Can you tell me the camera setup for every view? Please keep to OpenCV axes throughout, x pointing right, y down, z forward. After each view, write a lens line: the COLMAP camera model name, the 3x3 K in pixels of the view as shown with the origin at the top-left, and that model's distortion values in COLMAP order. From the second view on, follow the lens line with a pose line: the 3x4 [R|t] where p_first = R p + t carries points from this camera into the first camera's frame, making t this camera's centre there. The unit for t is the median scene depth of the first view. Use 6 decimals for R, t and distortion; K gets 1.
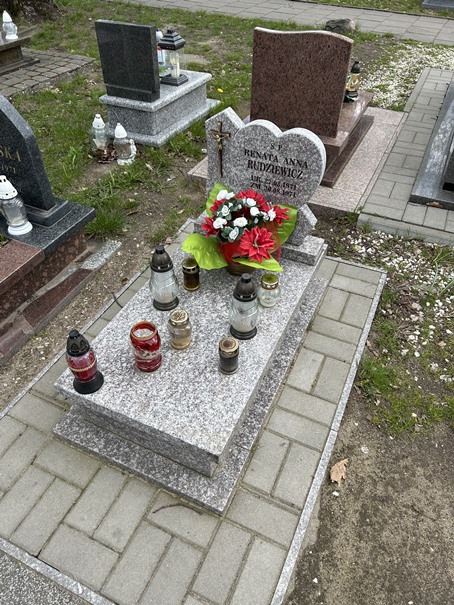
lens RADIAL K [[453.1, 0, 223.3], [0, 453.1, 304.3], [0, 0, 1]] dist [0.024572, -0.025745]
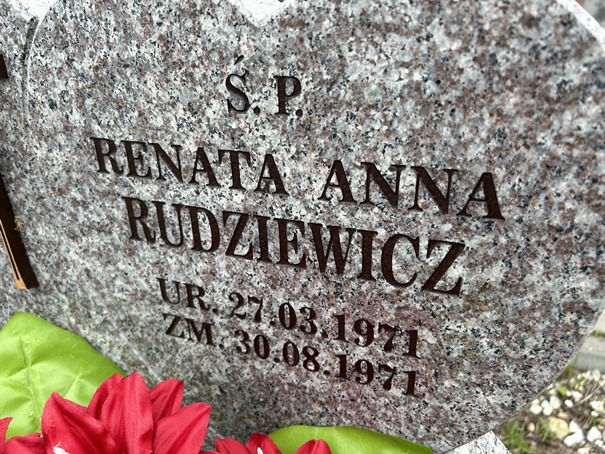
lens RADIAL K [[453.1, 0, 302.1], [0, 453.1, 226.1], [0, 0, 1]] dist [0.024572, -0.025745]
pose [[0.996887, -0.060265, 0.050842, 0.115126], [0.072835, 0.950810, -0.301091, -0.252134], [-0.030196, 0.303857, 0.952239, 0.842902]]
